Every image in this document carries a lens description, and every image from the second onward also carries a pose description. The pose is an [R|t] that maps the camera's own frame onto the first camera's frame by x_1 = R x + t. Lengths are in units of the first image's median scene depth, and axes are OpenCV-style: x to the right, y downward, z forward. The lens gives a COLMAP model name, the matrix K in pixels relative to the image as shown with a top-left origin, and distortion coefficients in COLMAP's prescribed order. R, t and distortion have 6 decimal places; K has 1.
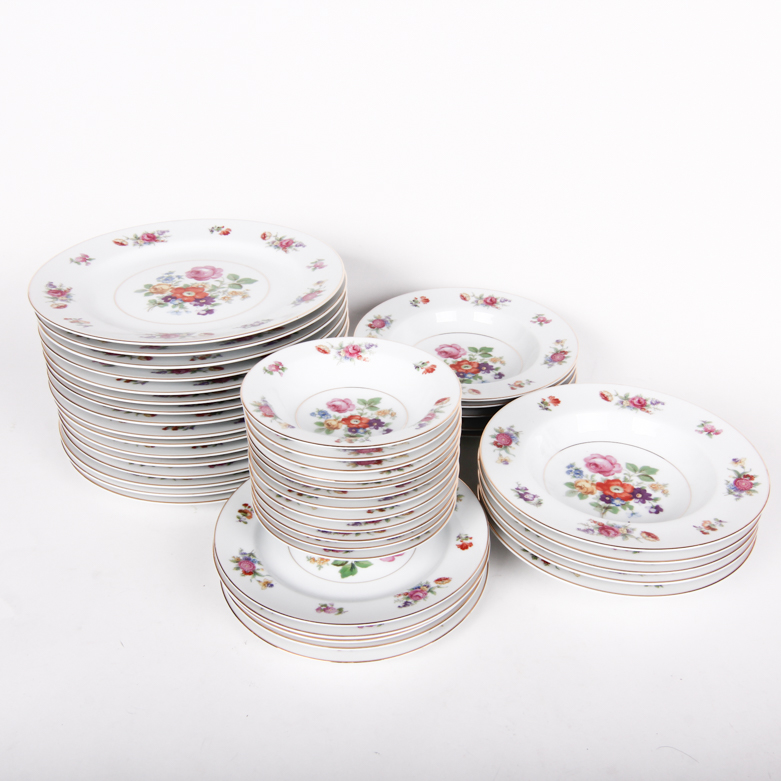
lens RADIAL K [[902.1, 0, 360.5], [0, 902.1, 382.4], [0, 0, 1]] dist [-0.024620, 0.000000]
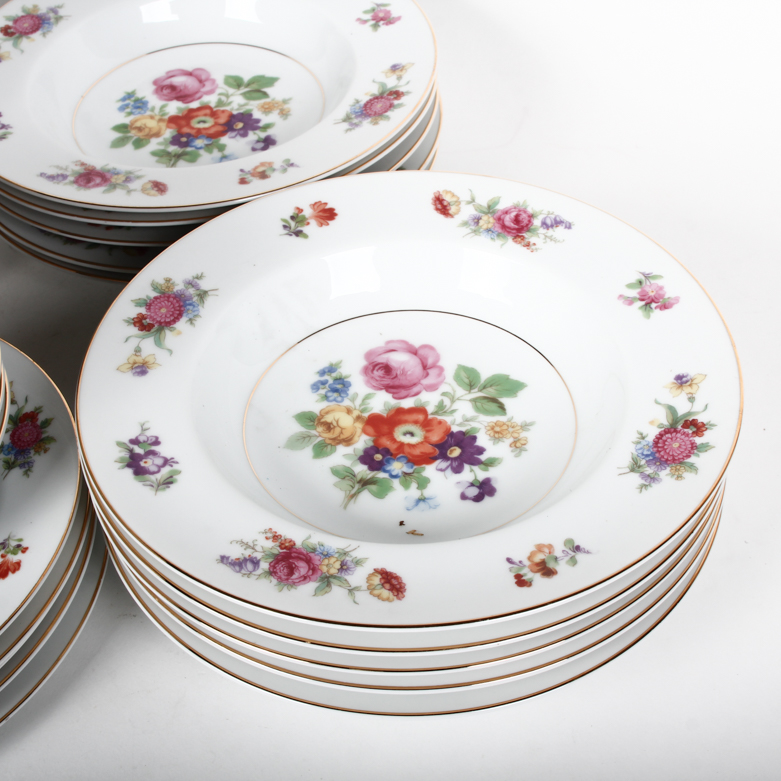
lens RADIAL K [[1394.8, 0, 391.5], [0, 1394.8, 389.6], [0, 0, 1]] dist [-0.113302, 0.000000]
pose [[0.997918, 0.025084, -0.059410, 0.319809], [-0.011557, 0.975897, 0.217924, -0.048135], [0.063445, -0.216783, 0.974156, 0.357362]]
